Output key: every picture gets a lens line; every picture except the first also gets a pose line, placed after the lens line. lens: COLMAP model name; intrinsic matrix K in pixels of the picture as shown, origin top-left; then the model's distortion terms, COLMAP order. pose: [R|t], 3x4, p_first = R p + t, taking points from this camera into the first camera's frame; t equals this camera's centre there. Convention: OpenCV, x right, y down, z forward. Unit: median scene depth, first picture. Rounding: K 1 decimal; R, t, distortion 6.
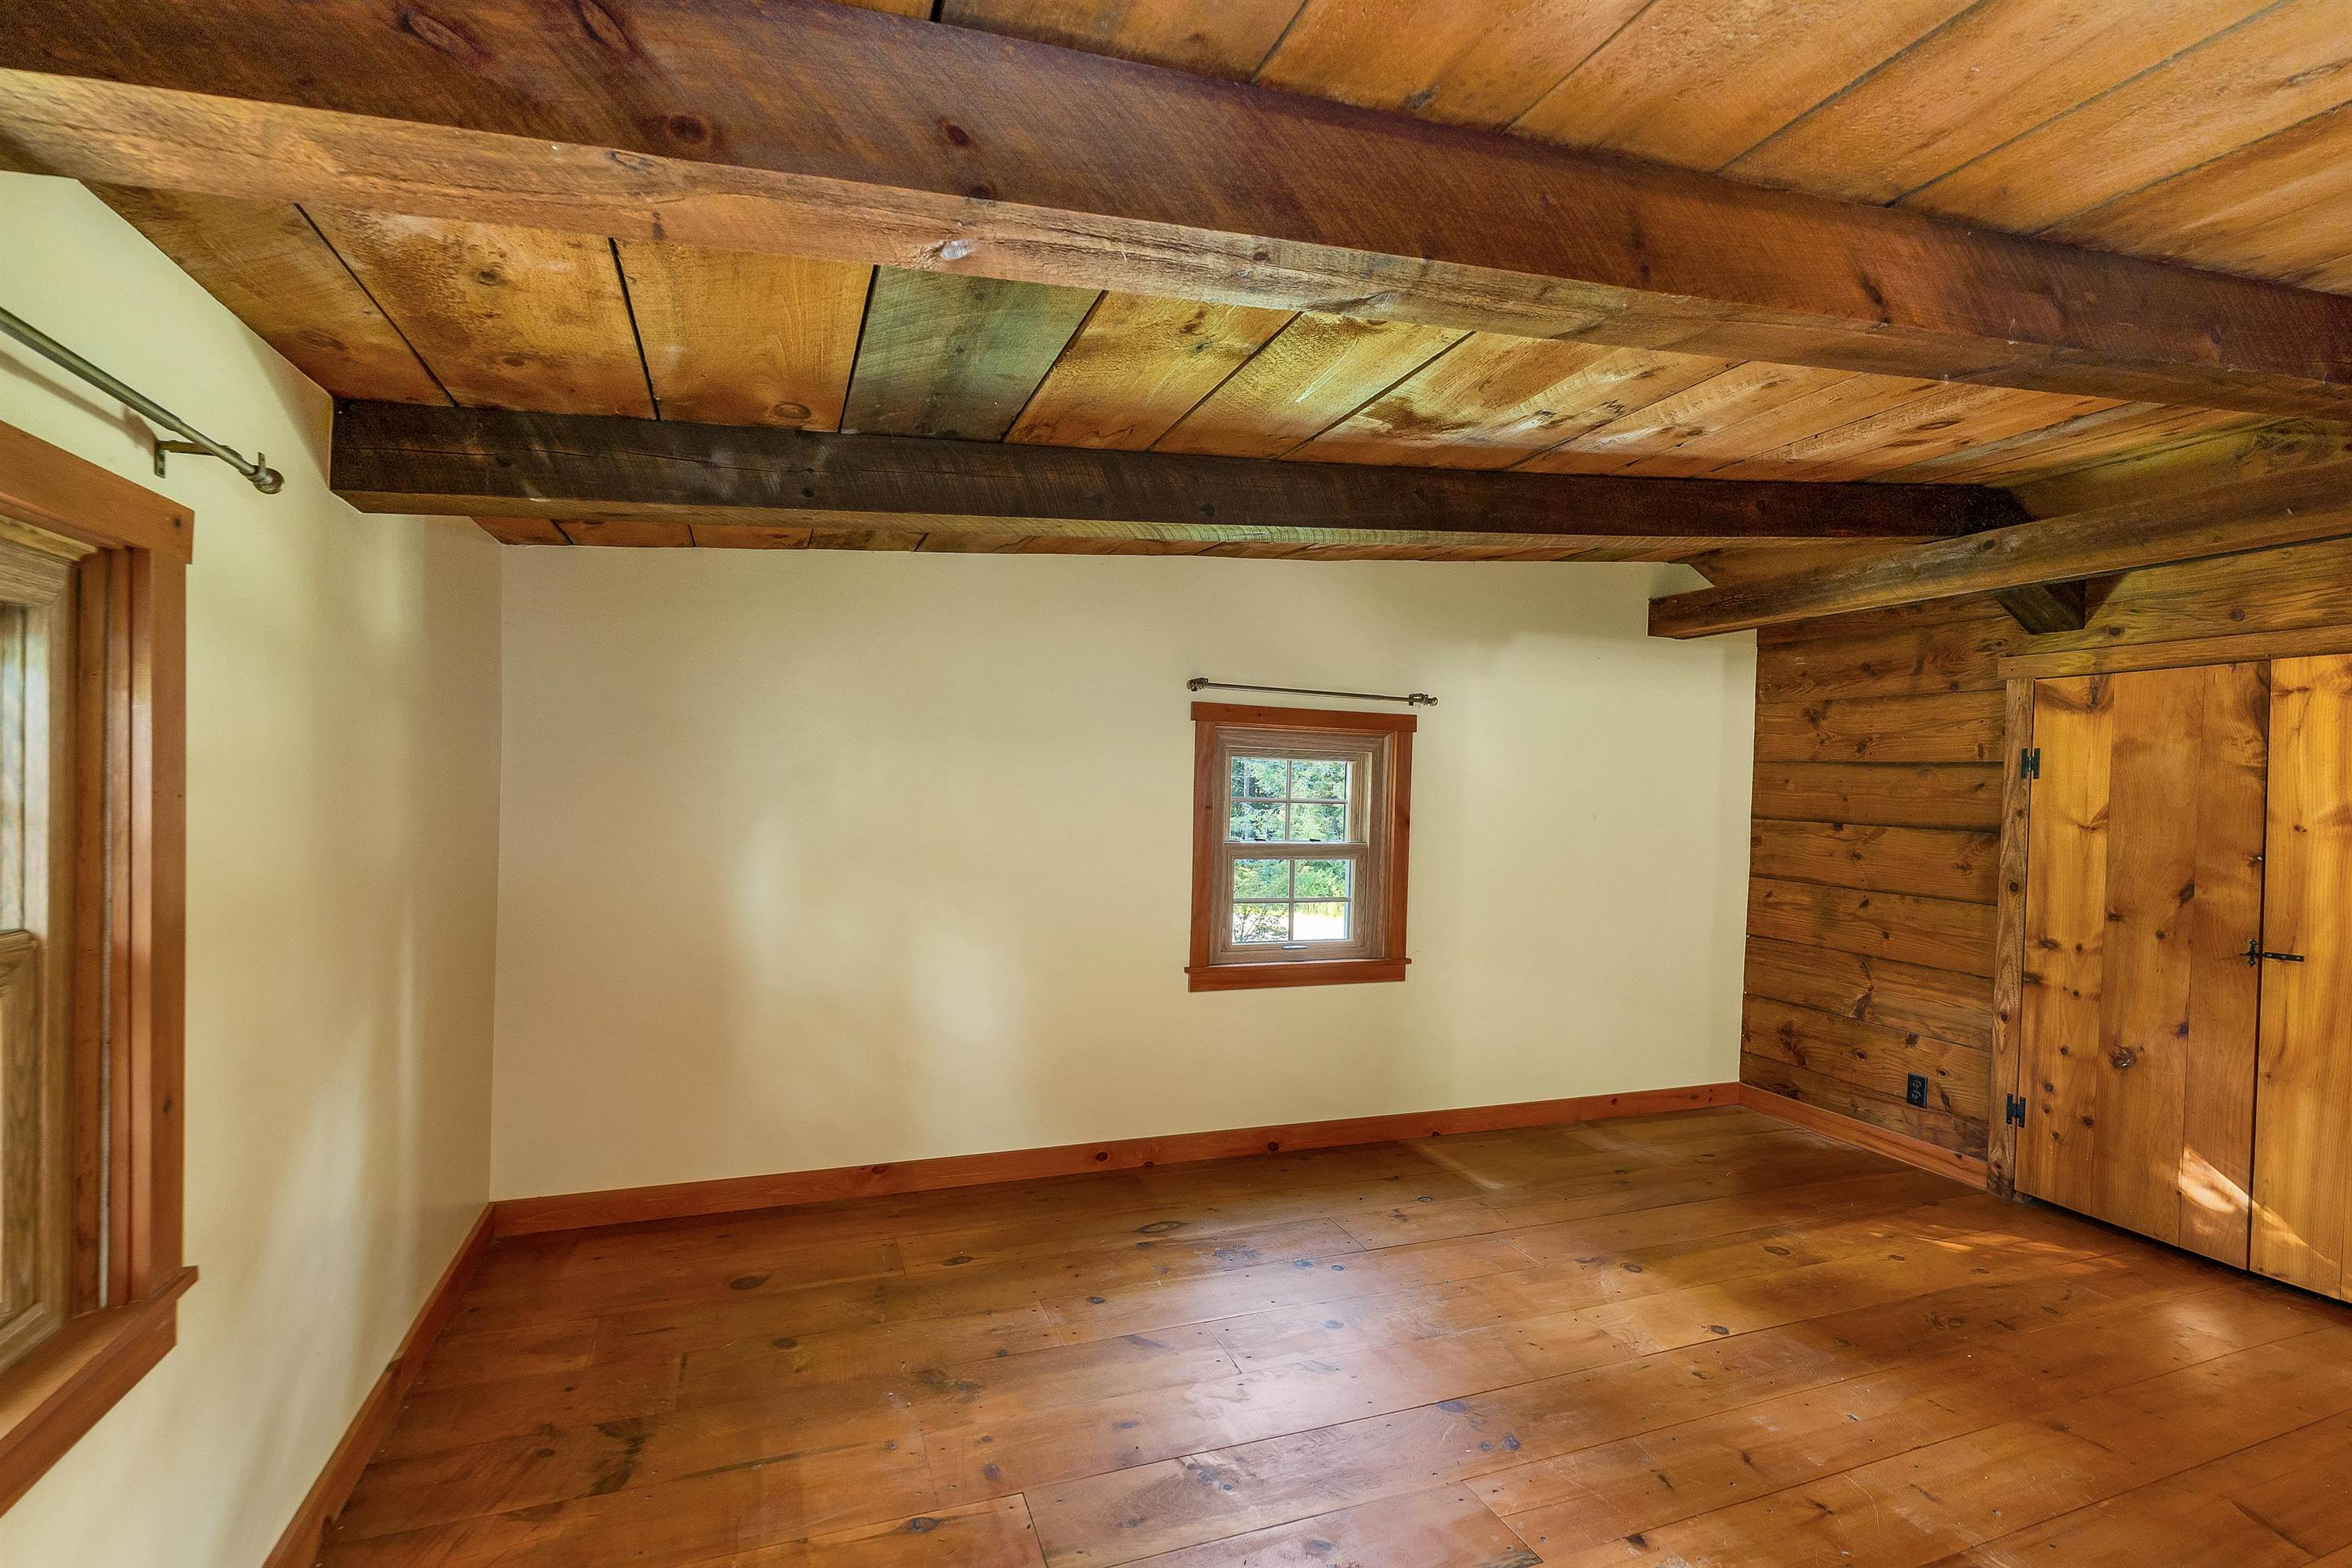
lens RADIAL K [[1028.8, 0, 1181.7], [0, 1028.8, 816.2], [0, 0, 1]] dist [0.002709, 0.000329]
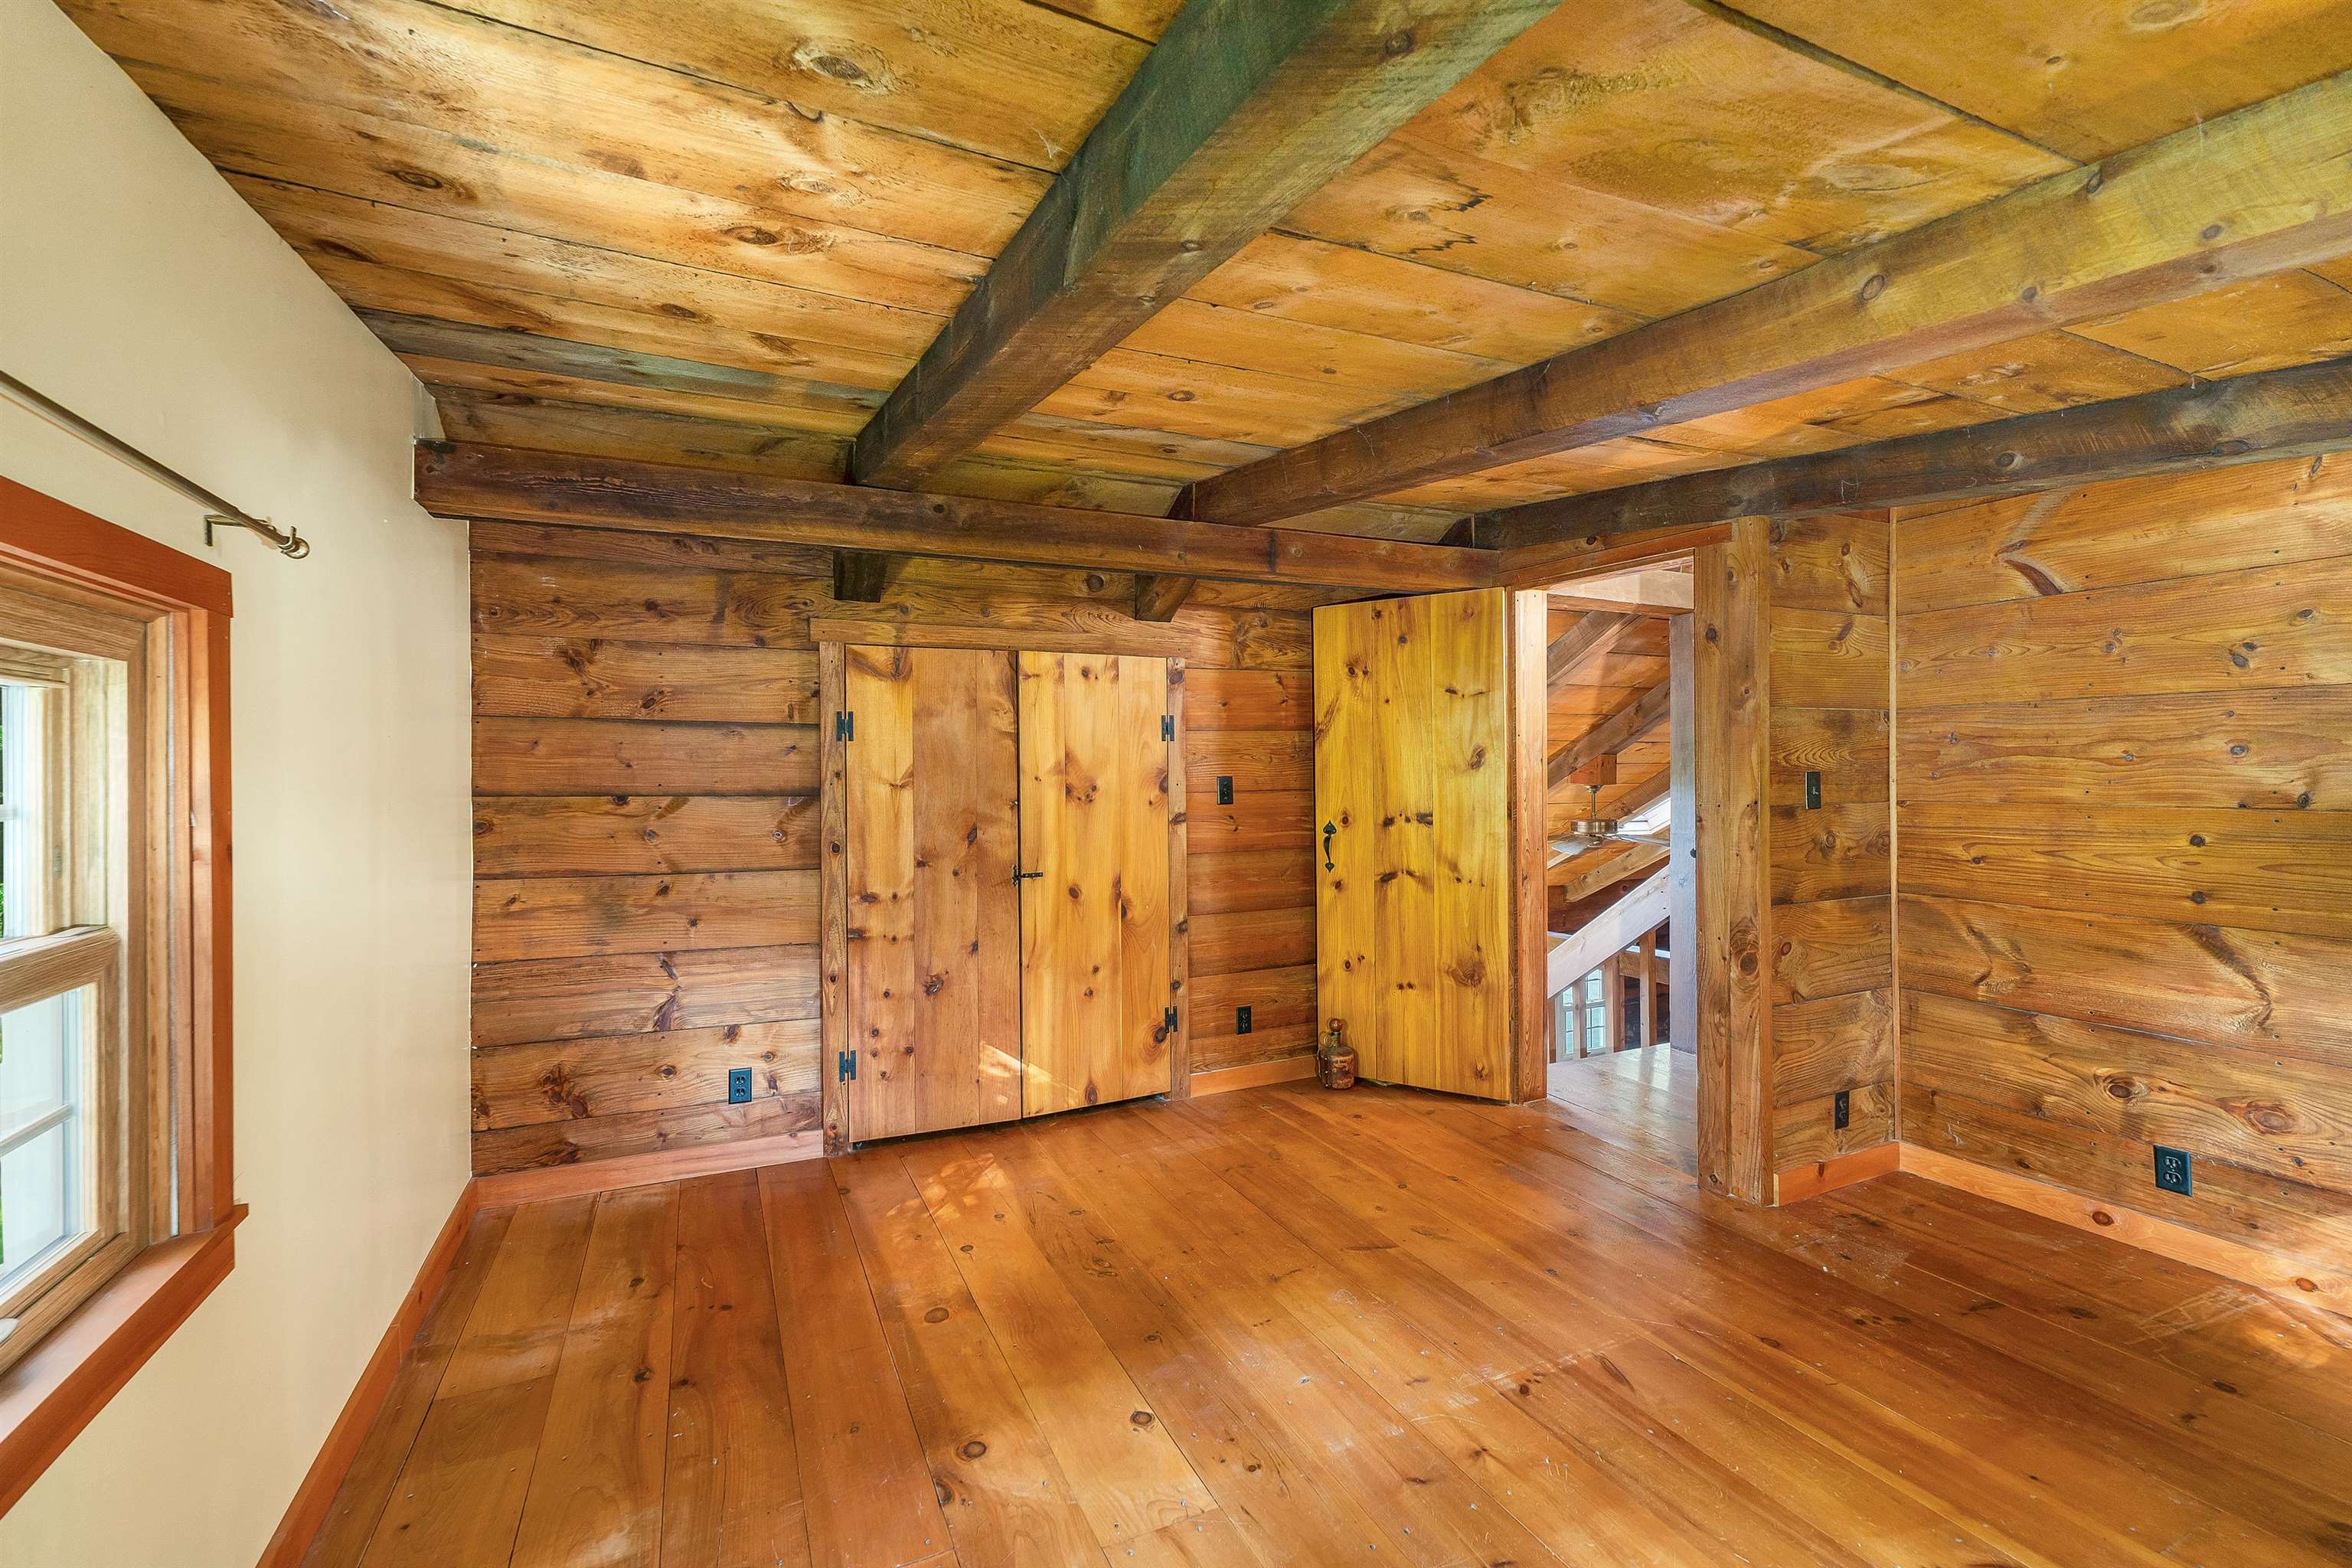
lens RADIAL K [[988.7, 0, 1156.8], [0, 988.7, 783.2], [0, 0, 1]] dist [0.000704, 0.000143]
pose [[-0.044805, -0.040468, 0.998176, -0.177061], [0.033440, 0.998558, 0.041985, -0.025935], [-0.998436, 0.035260, -0.043387, 0.749686]]
